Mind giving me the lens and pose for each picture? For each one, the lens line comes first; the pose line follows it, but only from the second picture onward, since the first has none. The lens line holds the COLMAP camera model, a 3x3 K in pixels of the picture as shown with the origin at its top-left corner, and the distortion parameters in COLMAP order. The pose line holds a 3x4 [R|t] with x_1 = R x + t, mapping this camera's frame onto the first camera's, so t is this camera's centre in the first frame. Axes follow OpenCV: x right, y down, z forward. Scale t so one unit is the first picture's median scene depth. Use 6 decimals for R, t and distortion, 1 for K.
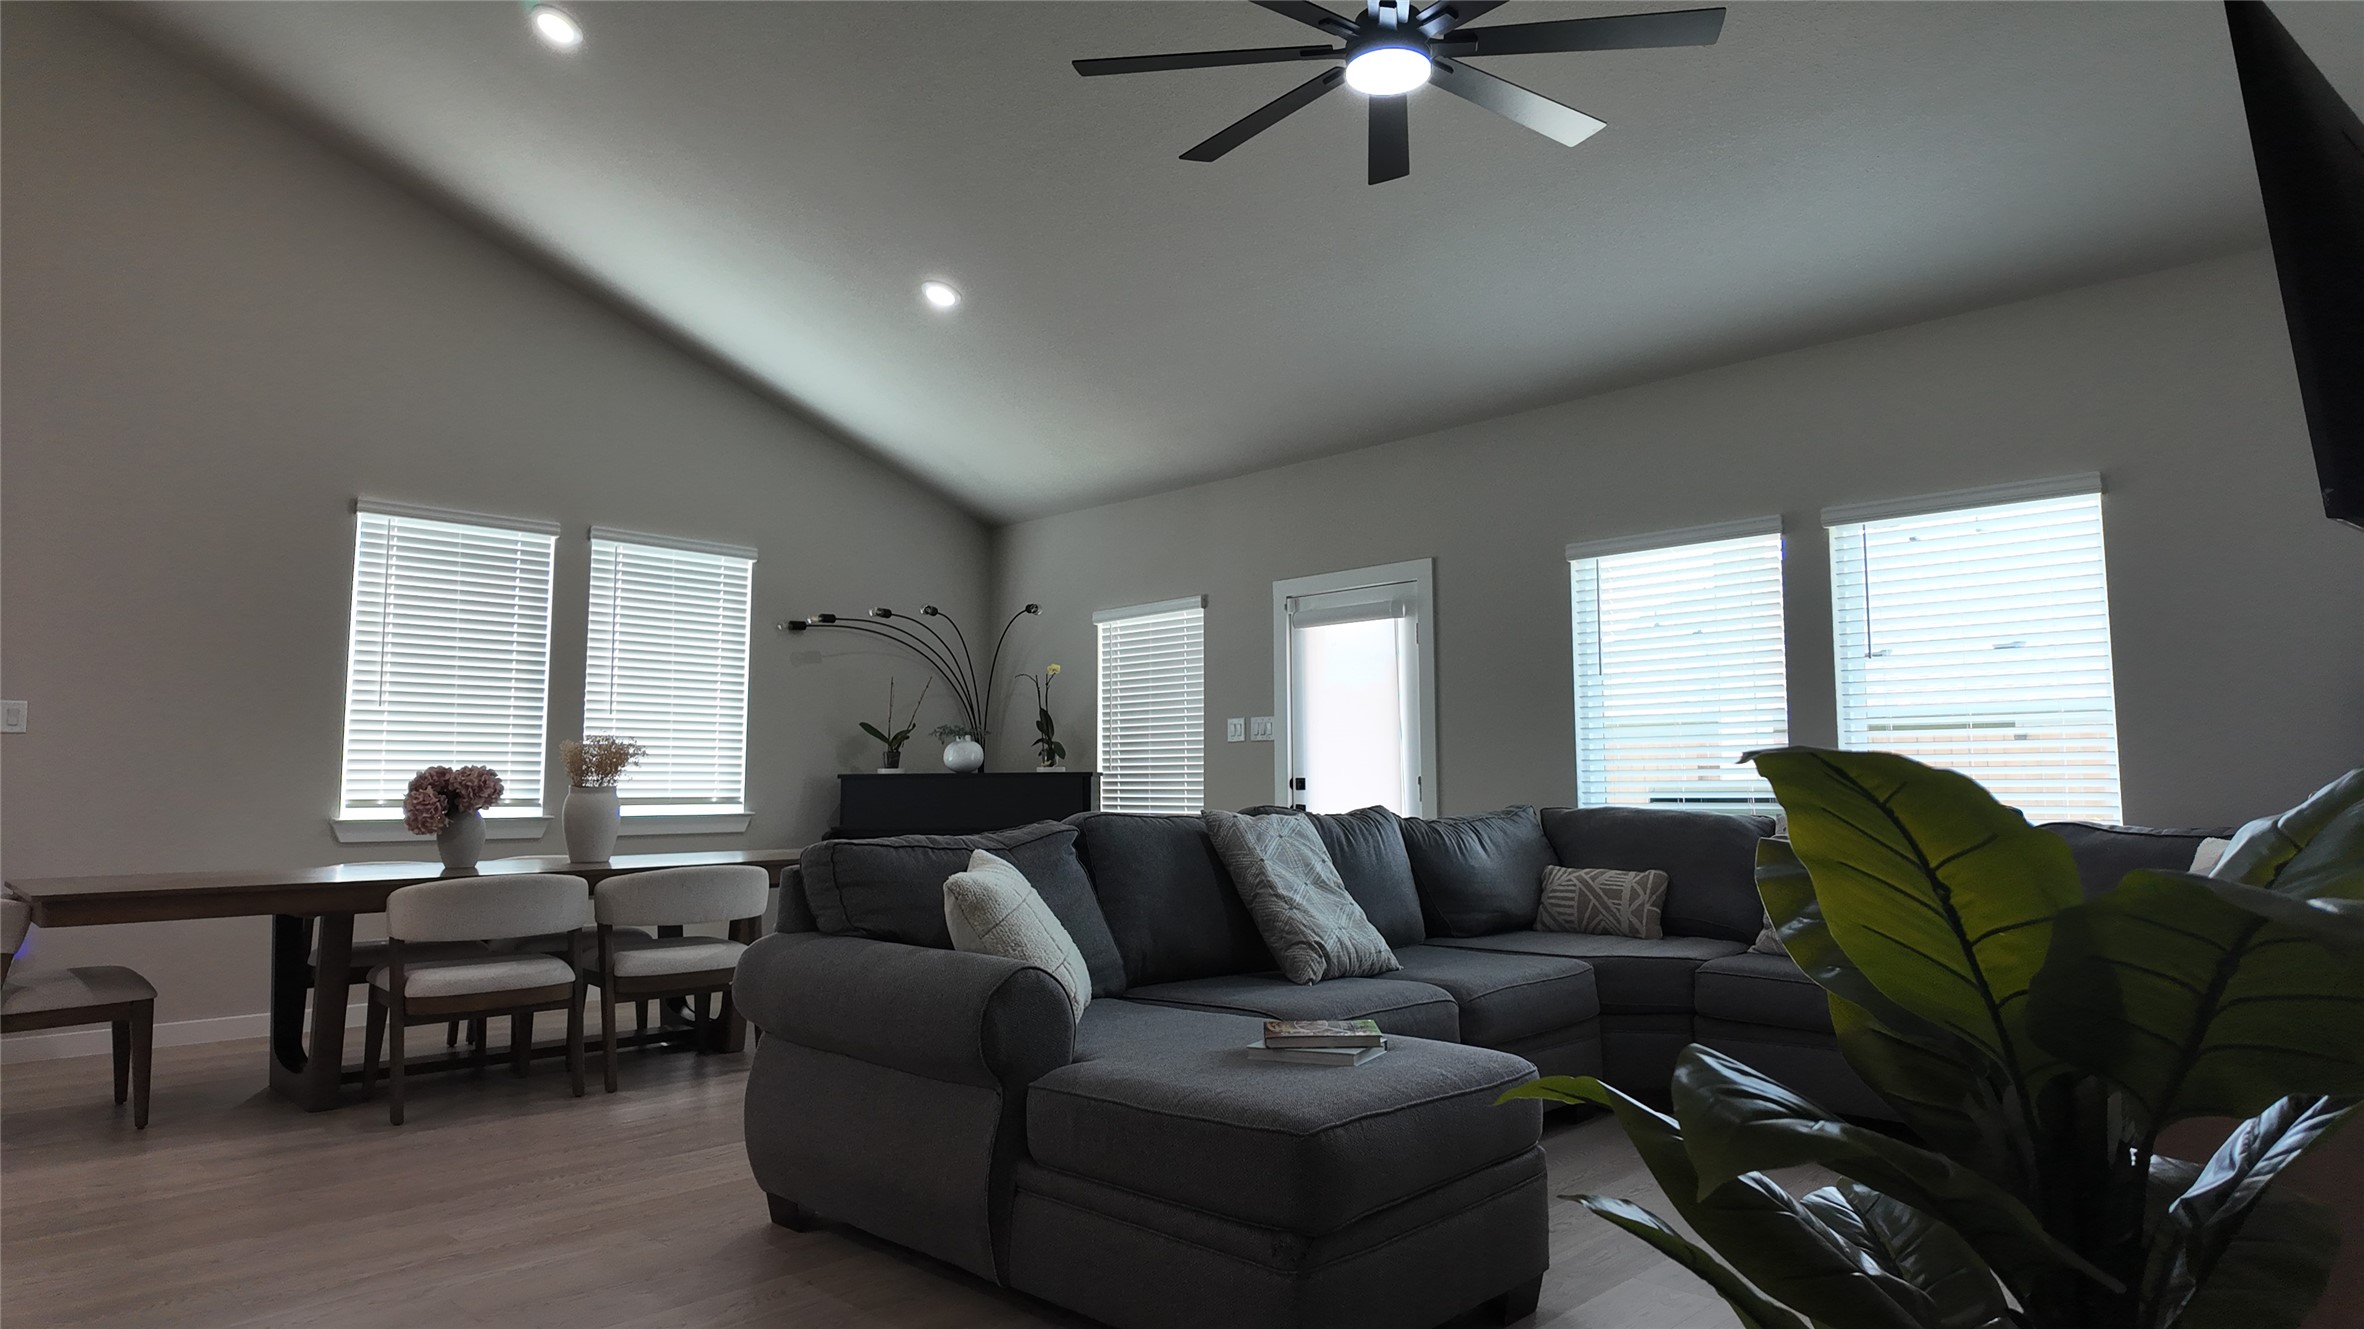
lens RADIAL K [[1374.2, 0, 1188.3], [0, 1374.2, 658.0], [0, 0, 1]] dist [0.032114, -0.042150]
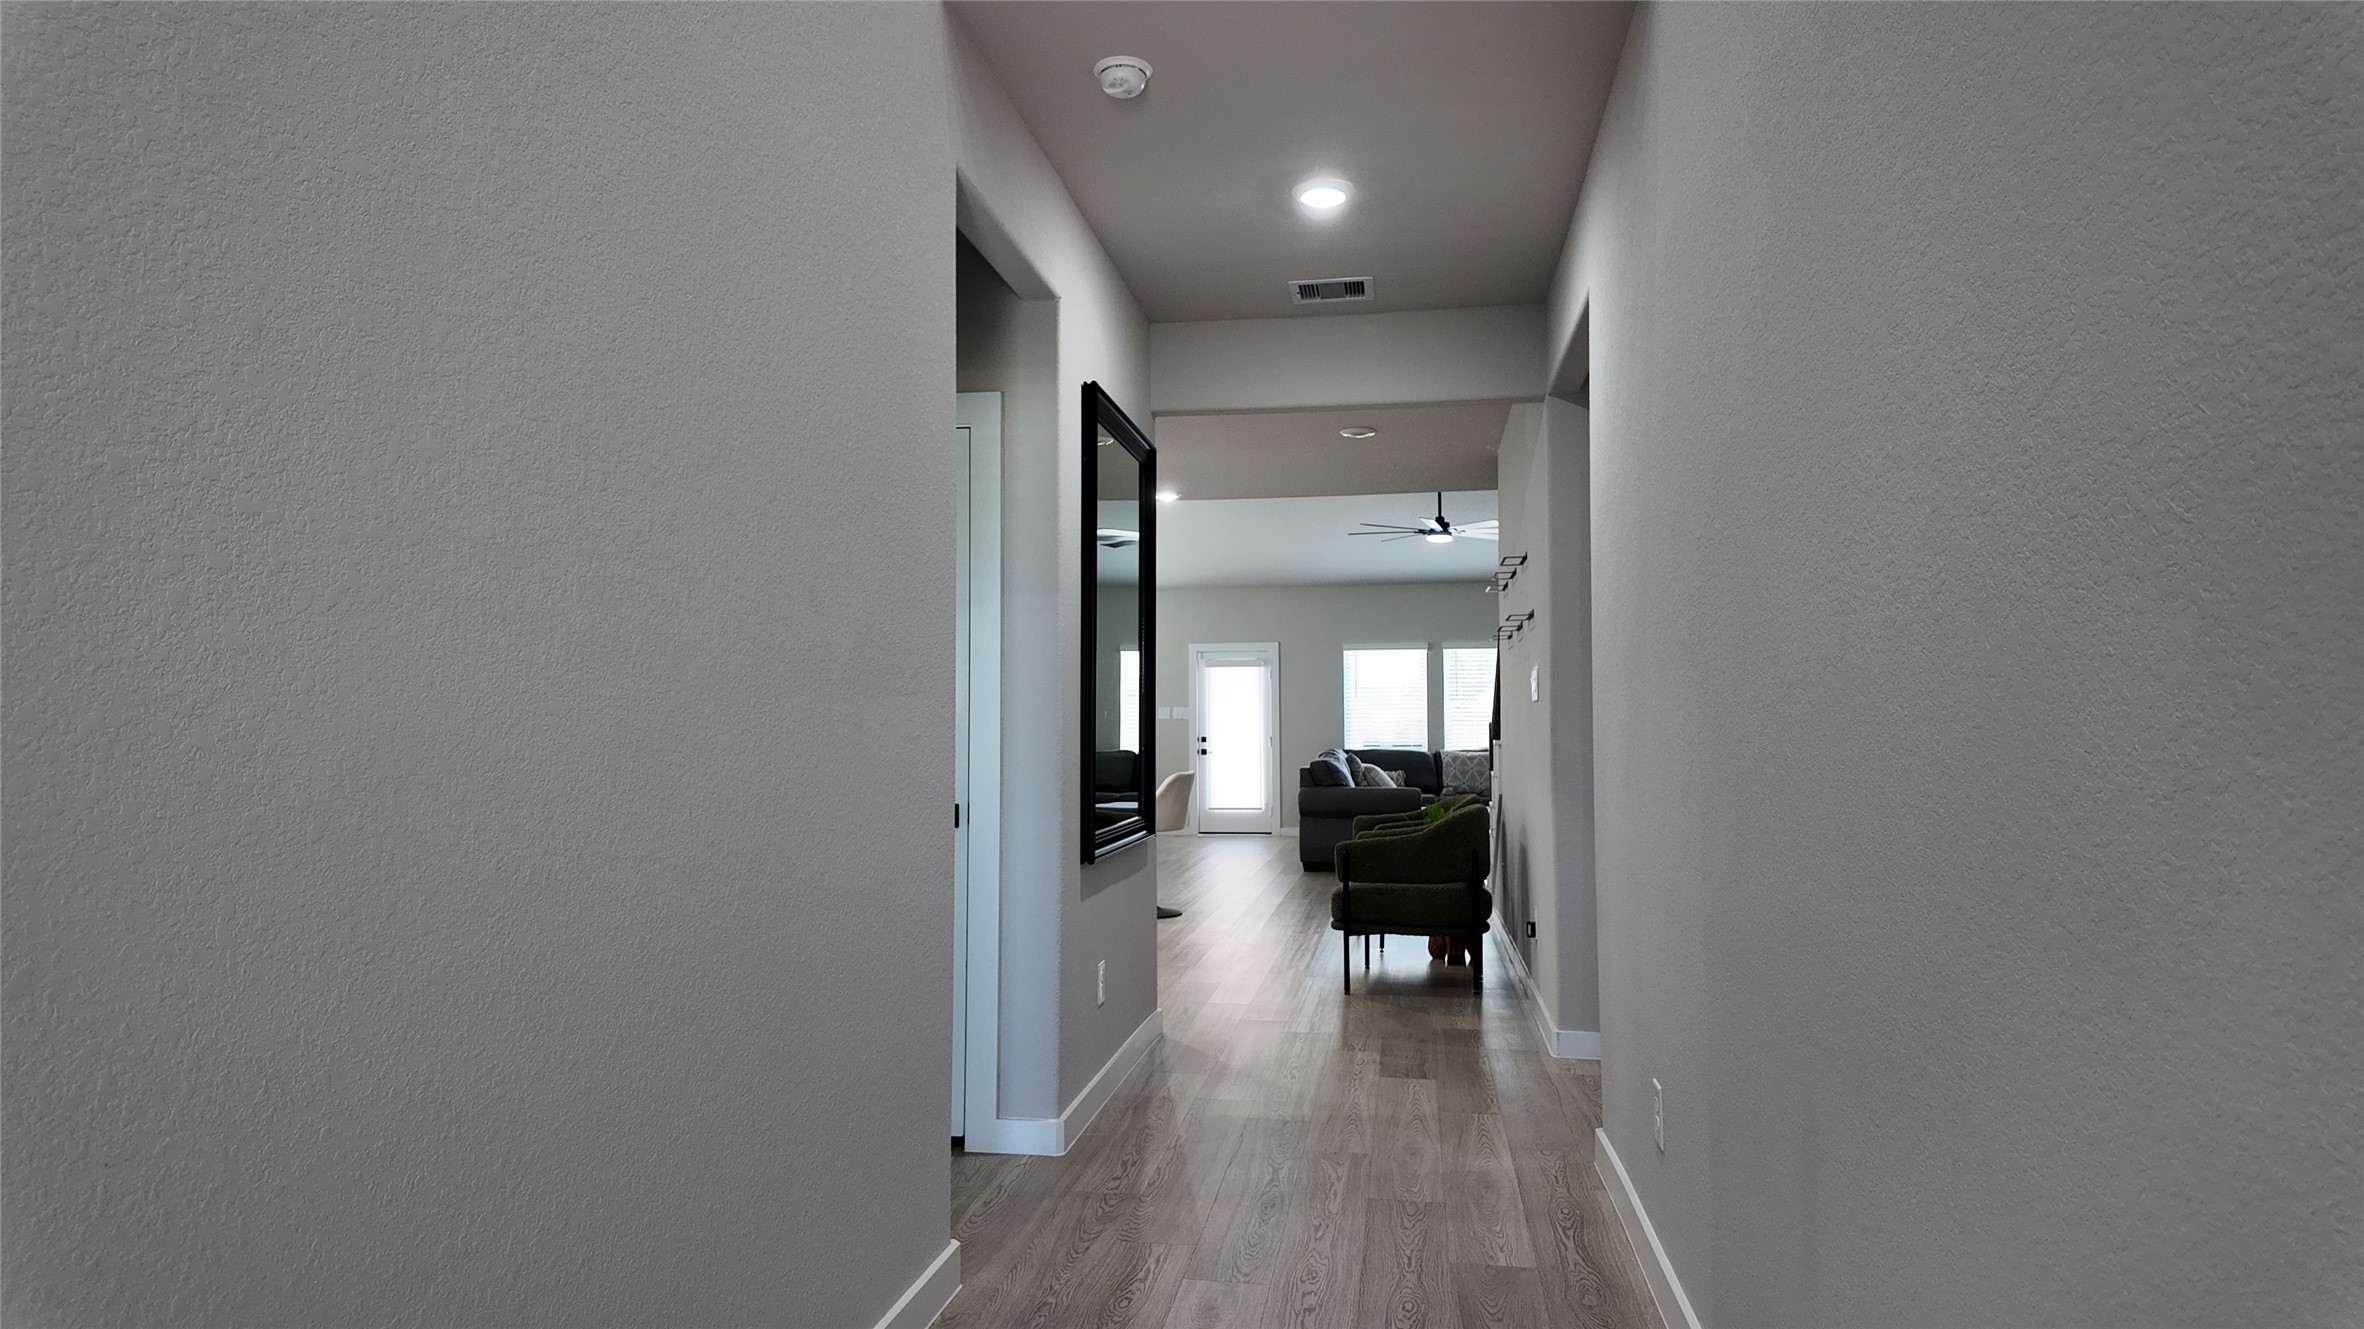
lens RADIAL K [[1374.2, 0, 1181.5], [0, 1374.2, 659.2], [0, 0, 1]] dist [0.032114, -0.042150]
pose [[0.824290, 0.031774, 0.565276, -1.249359], [-0.054385, 0.998251, 0.023194, -0.088052], [-0.563550, -0.049861, 0.824576, -0.812345]]
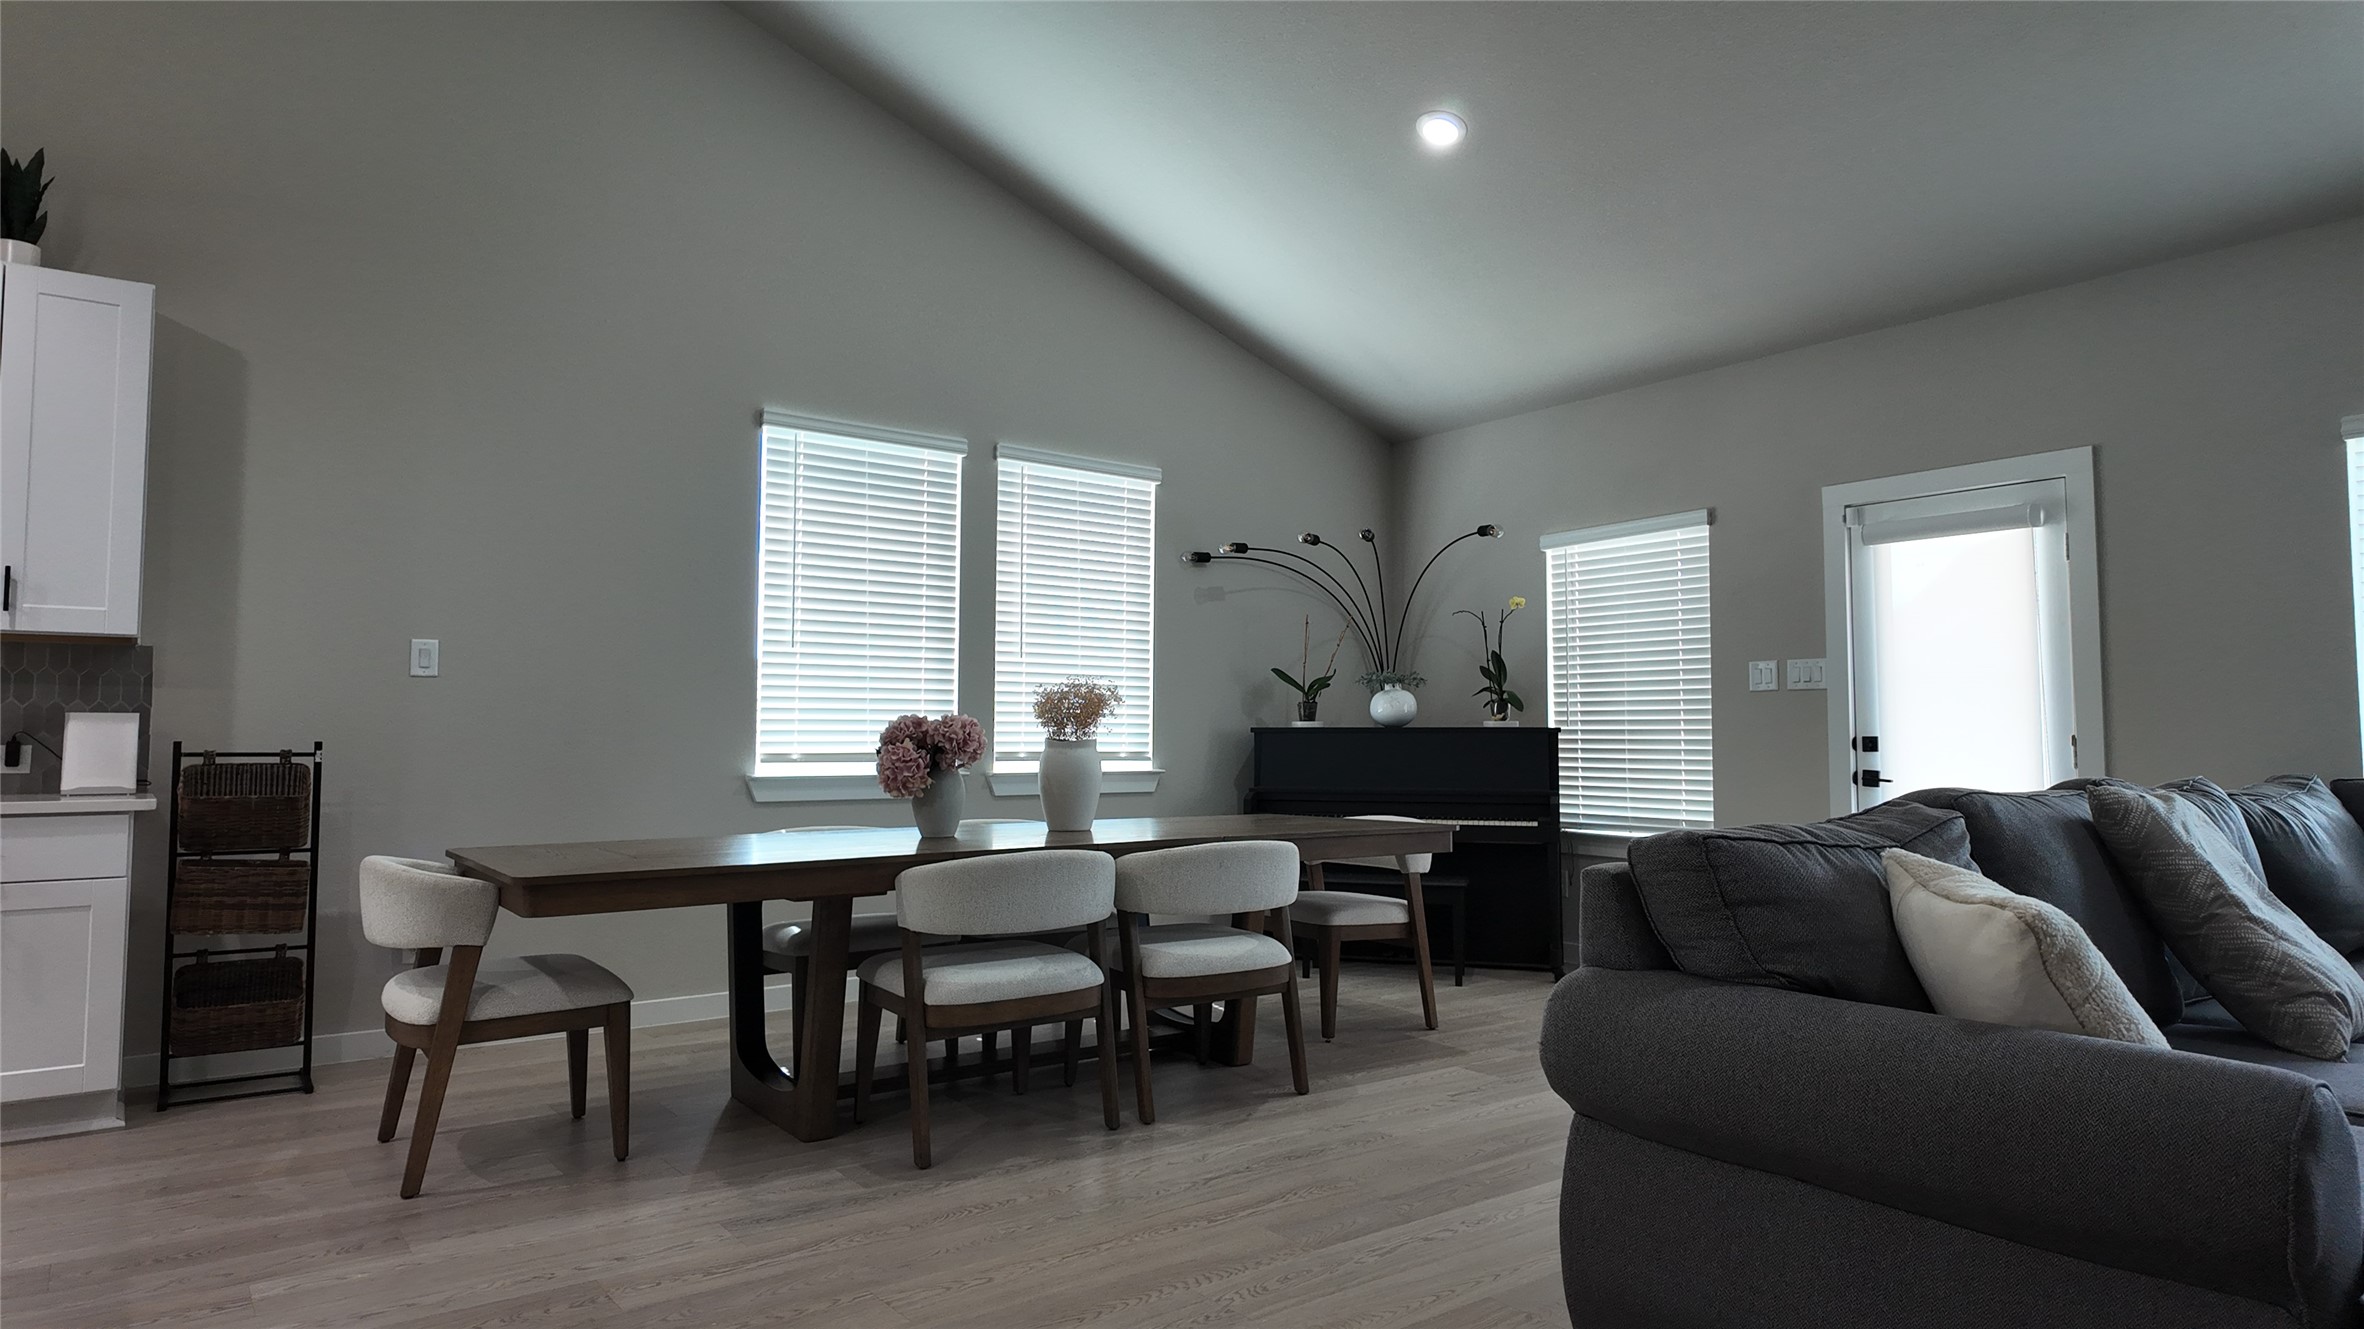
lens RADIAL K [[1374.2, 0, 1170.1], [0, 1374.2, 679.4], [0, 0, 1]] dist [0.032114, -0.042150]
pose [[0.987247, -0.000036, -0.159197, -0.198254], [0.007801, 0.998809, 0.048155, 0.014183], [0.159006, -0.048782, 0.986072, 0.164279]]
